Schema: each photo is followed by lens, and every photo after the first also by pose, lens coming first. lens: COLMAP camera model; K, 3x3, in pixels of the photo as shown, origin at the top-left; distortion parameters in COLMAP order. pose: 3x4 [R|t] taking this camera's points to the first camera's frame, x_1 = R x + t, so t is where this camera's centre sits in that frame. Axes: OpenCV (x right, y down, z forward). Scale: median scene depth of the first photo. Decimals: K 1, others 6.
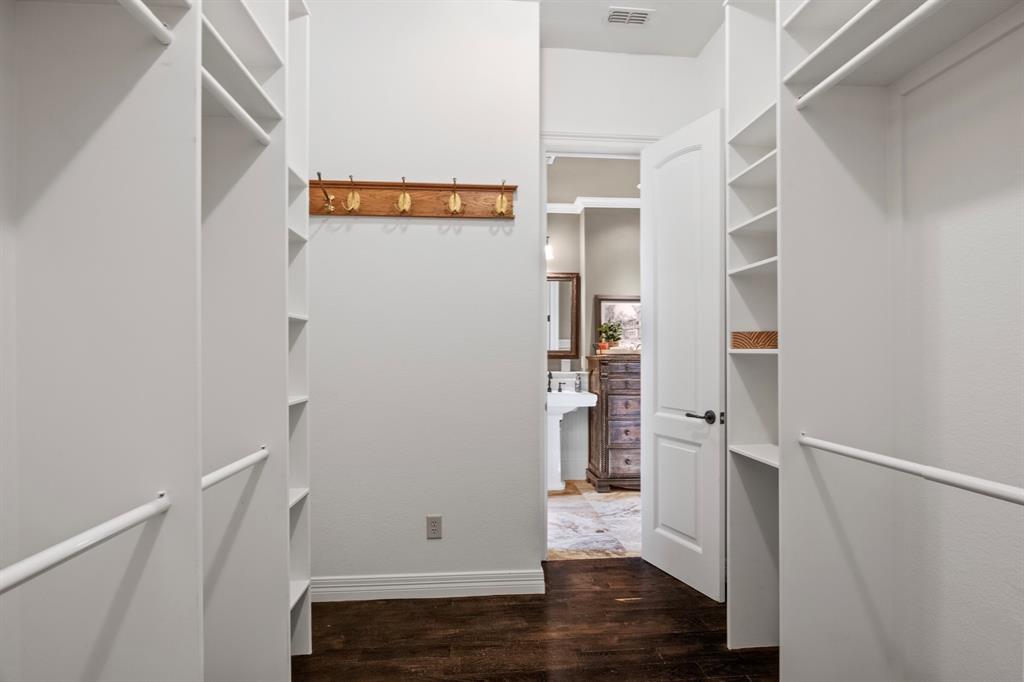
lens RADIAL K [[516.7, 0, 515.4], [0, 516.7, 348.3], [0, 0, 1]] dist [-0.003254, 0.001474]
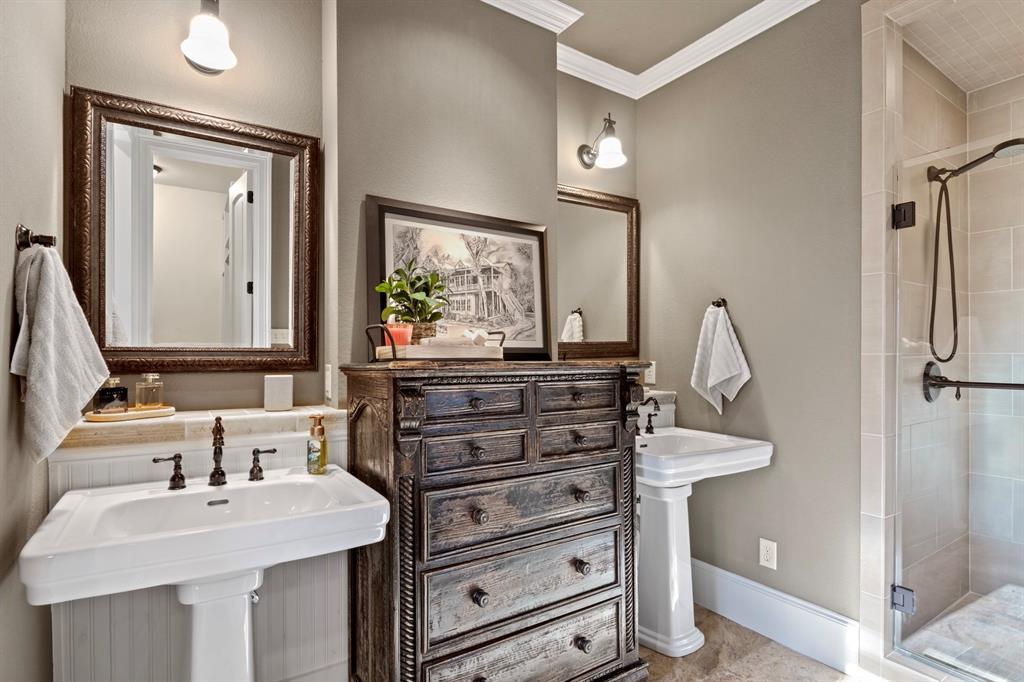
lens RADIAL K [[516.7, 0, 515.4], [0, 516.7, 348.3], [0, 0, 1]] dist [-0.003254, 0.001474]
pose [[0.873966, 0.004394, 0.485966, 0.070760], [-0.004238, 0.999990, -0.001421, 0.004331], [-0.485968, -0.000817, 0.873976, 0.644101]]
